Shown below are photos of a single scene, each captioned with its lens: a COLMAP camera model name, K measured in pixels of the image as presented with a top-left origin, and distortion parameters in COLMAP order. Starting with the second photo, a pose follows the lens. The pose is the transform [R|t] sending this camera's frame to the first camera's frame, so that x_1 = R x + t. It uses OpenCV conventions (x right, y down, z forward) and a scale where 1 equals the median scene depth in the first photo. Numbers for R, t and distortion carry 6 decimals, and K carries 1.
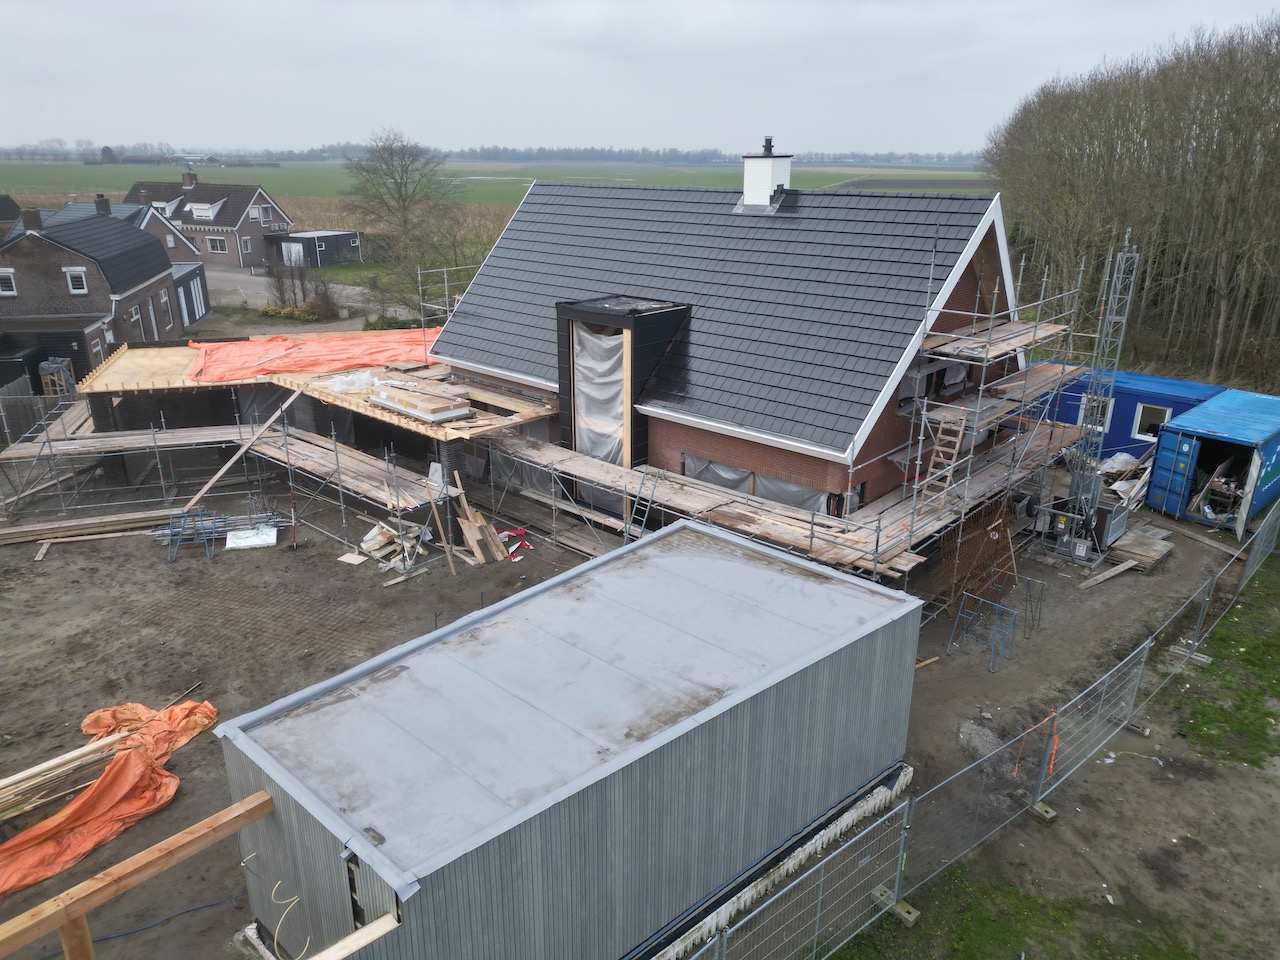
lens RADIAL K [[889.8, 0, 639.7], [0, 889.8, 480.5], [0, 0, 1]] dist [0.050444, -0.032154]
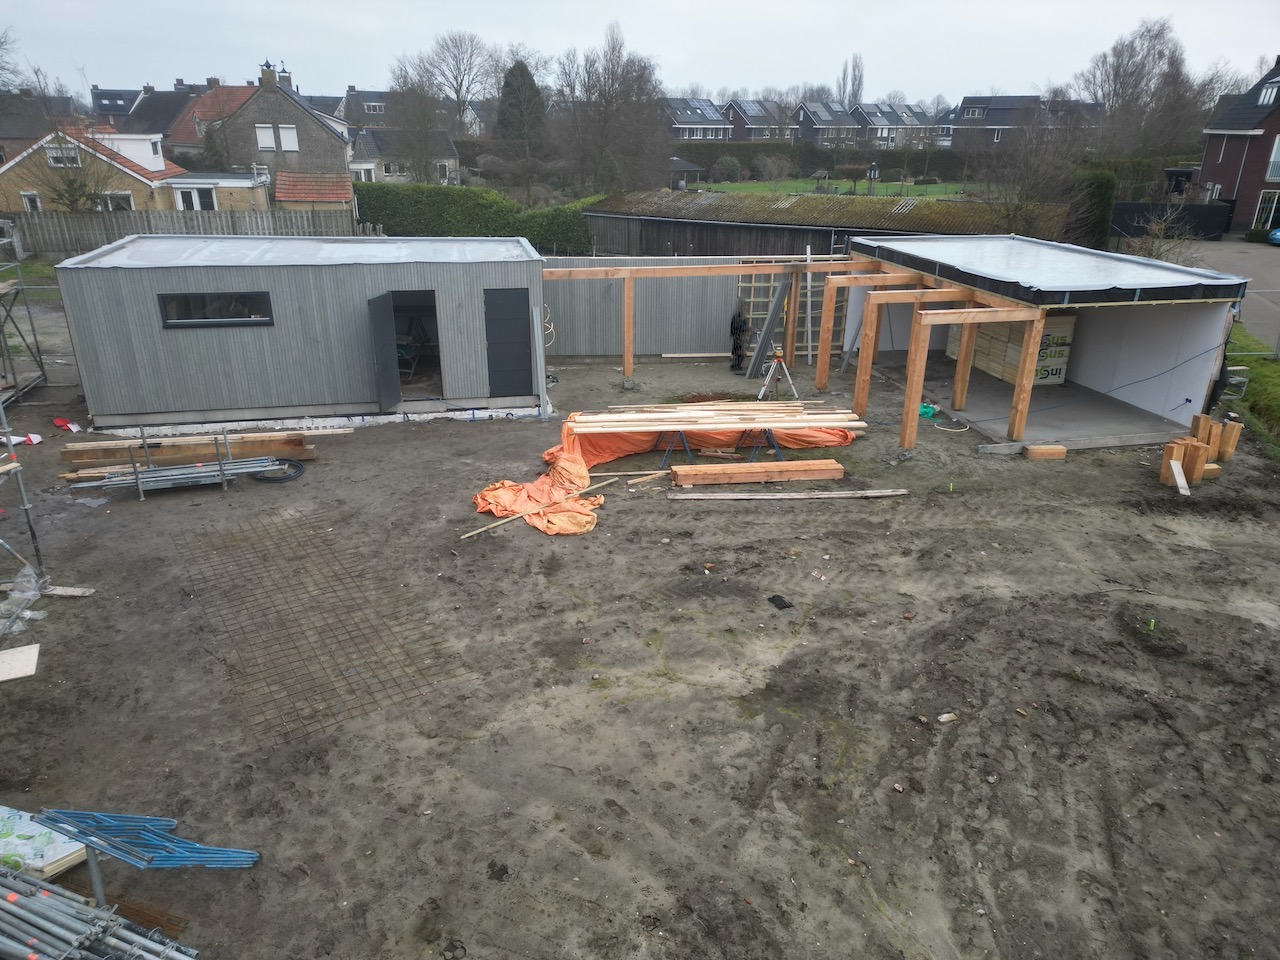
lens RADIAL K [[889.8, 0, 641.9], [0, 889.8, 482.8], [0, 0, 1]] dist [0.050444, -0.032154]
pose [[-0.813780, -0.231696, 0.532990, -0.769027], [0.182262, 0.769084, 0.612610, -0.190445], [-0.551853, 0.595674, -0.583636, 1.015668]]
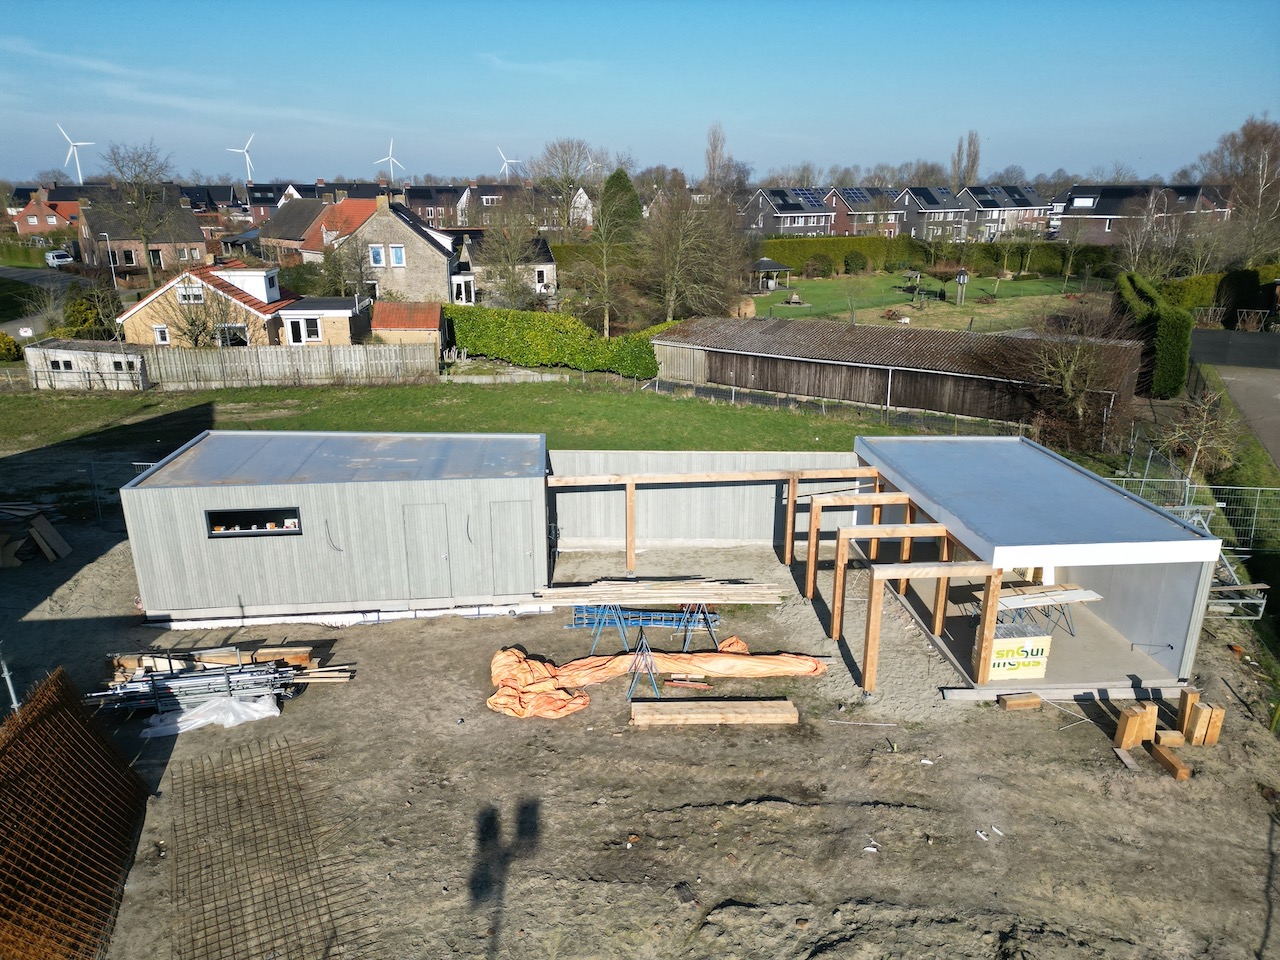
lens RADIAL K [[889.8, 0, 643.0], [0, 889.8, 486.1], [0, 0, 1]] dist [0.050444, -0.032154]
pose [[-0.736007, -0.220503, 0.640057, -0.854608], [0.224780, 0.812228, 0.538293, -0.309855], [-0.638567, 0.540059, -0.548240, 0.897809]]
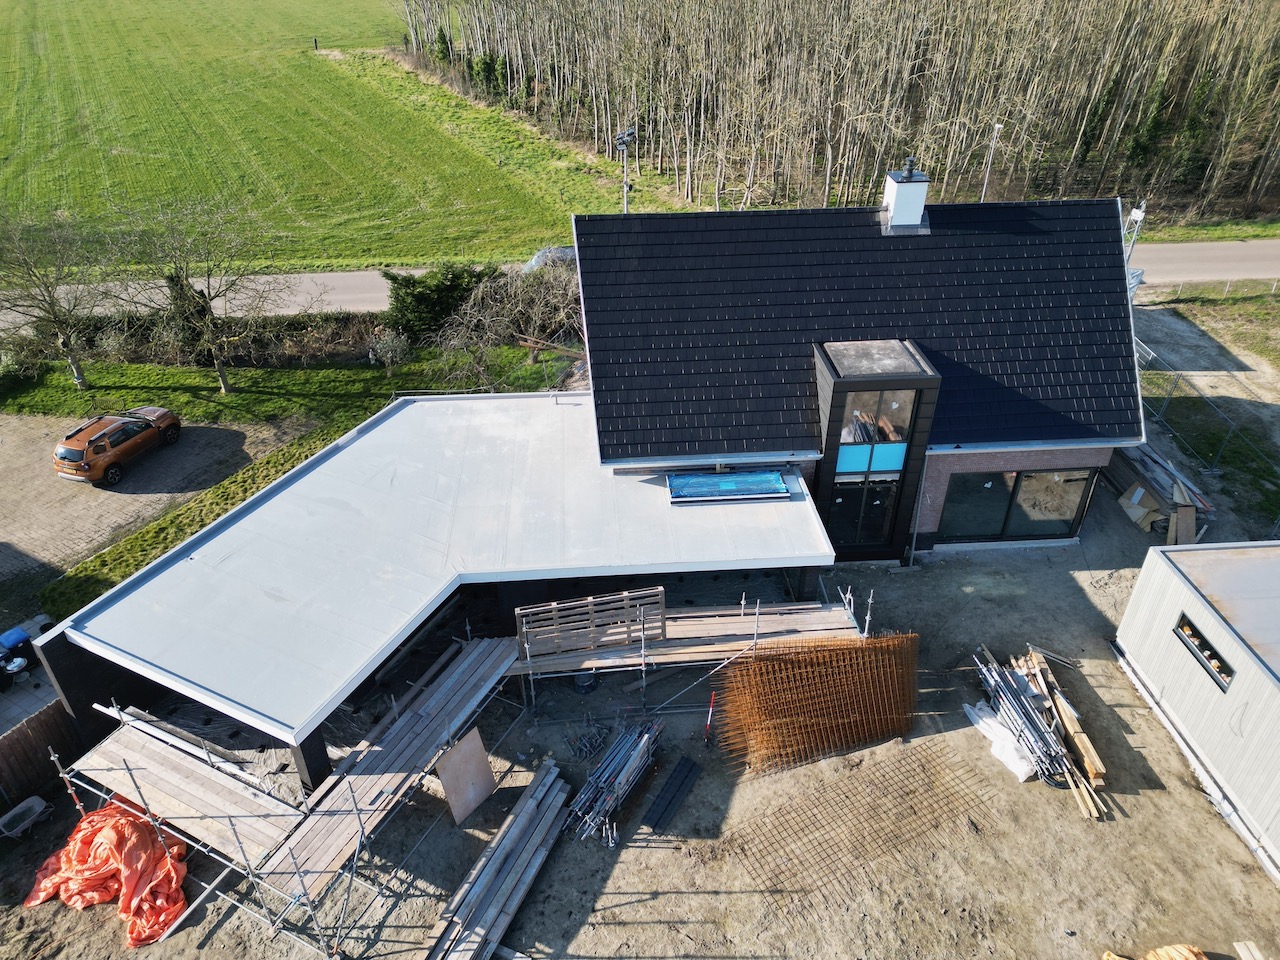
lens RADIAL K [[889.8, 0, 638.4], [0, 889.8, 474.3], [0, 0, 1]] dist [0.050444, -0.032154]
pose [[0.690216, -0.409957, 0.596269, -0.867928], [0.252850, 0.908725, 0.332092, -0.488227], [-0.677989, -0.078449, 0.730874, 0.426407]]
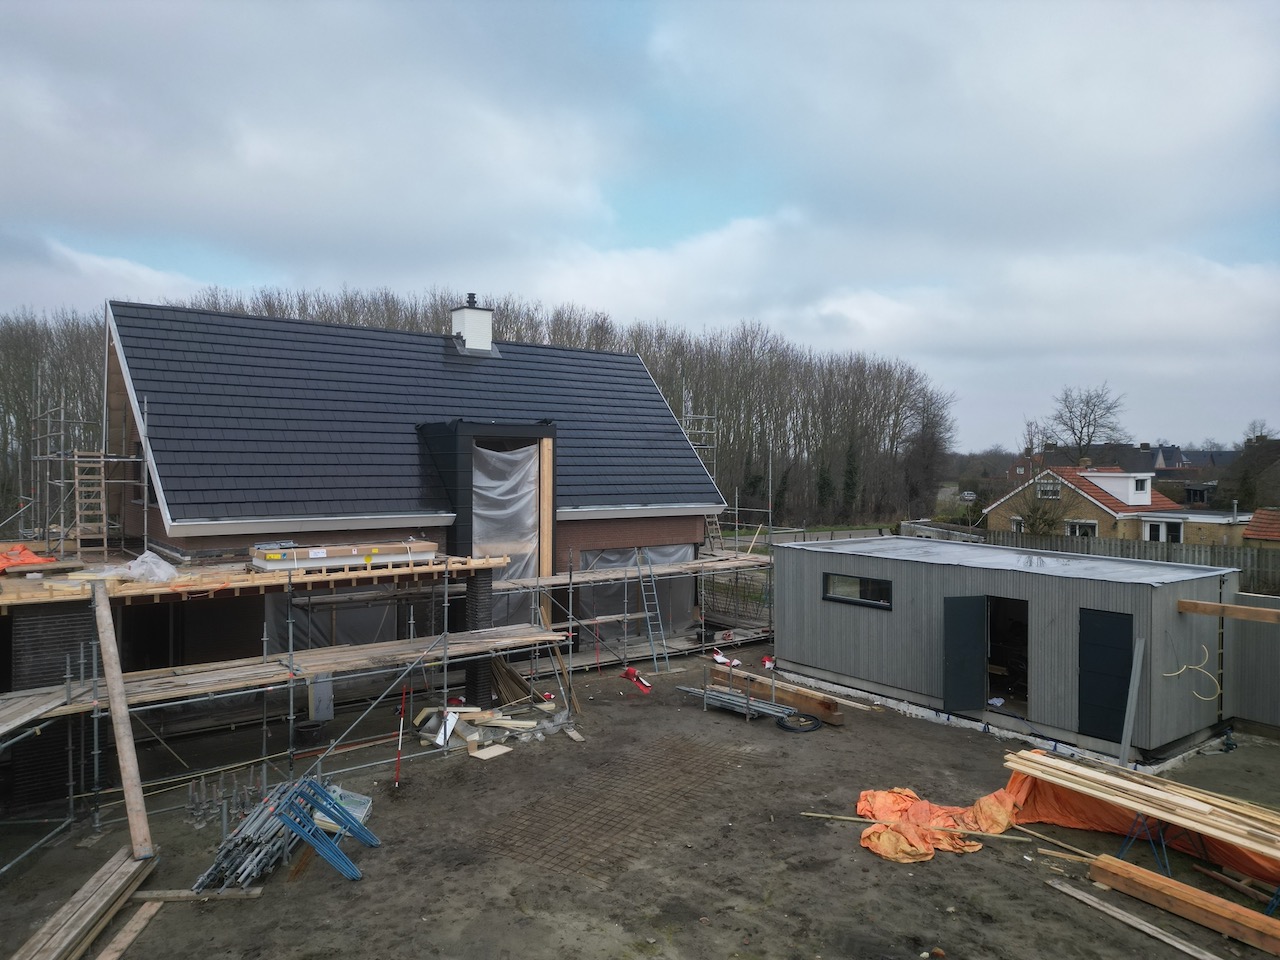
lens RADIAL K [[889.8, 0, 641.4], [0, 889.8, 475.3], [0, 0, 1]] dist [0.050444, -0.032154]
pose [[0.188344, -0.019522, 0.981909, -0.957164], [0.332481, 0.942034, -0.045045, -0.043243], [-0.924112, 0.334950, 0.183917, 0.679010]]
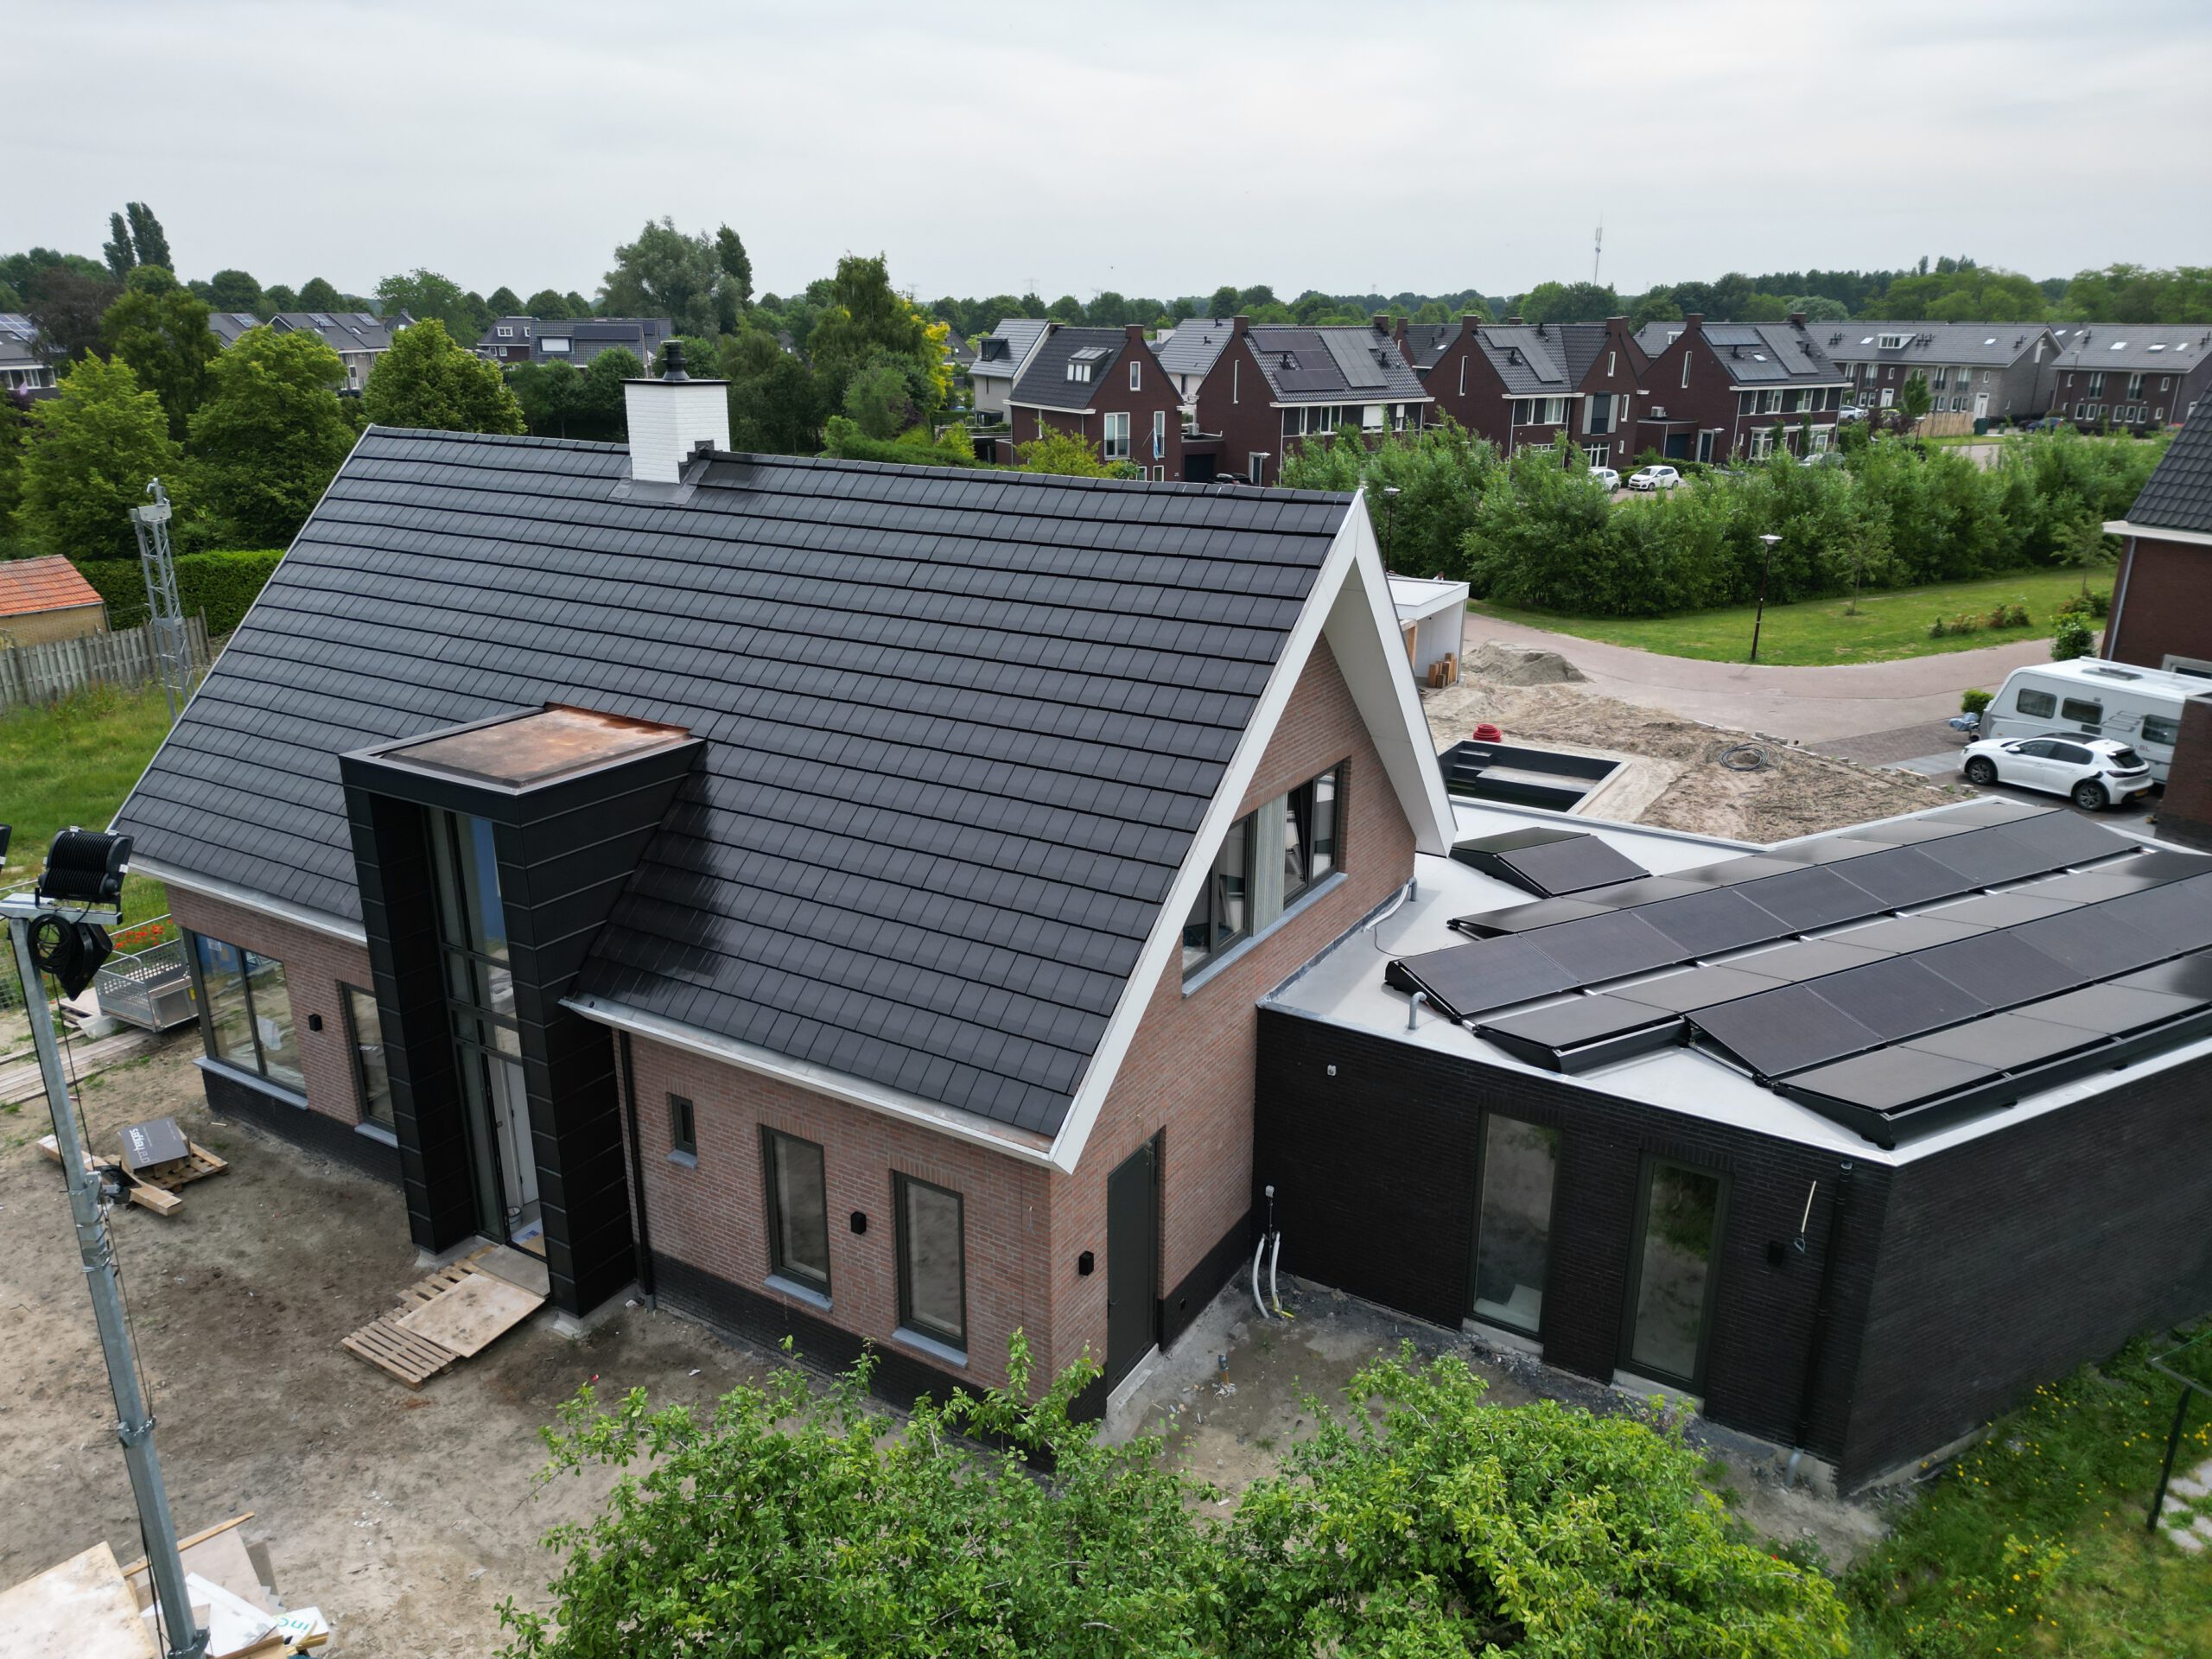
lens RADIAL K [[1537.7, 0, 1113.8], [0, 1537.7, 830.2], [0, 0, 1]] dist [0.050444, -0.032154]
pose [[-0.981475, 0.048328, -0.185395, 0.086218], [-0.077295, 0.785538, 0.613968, -0.714702], [0.175306, 0.616924, -0.767250, 1.858578]]
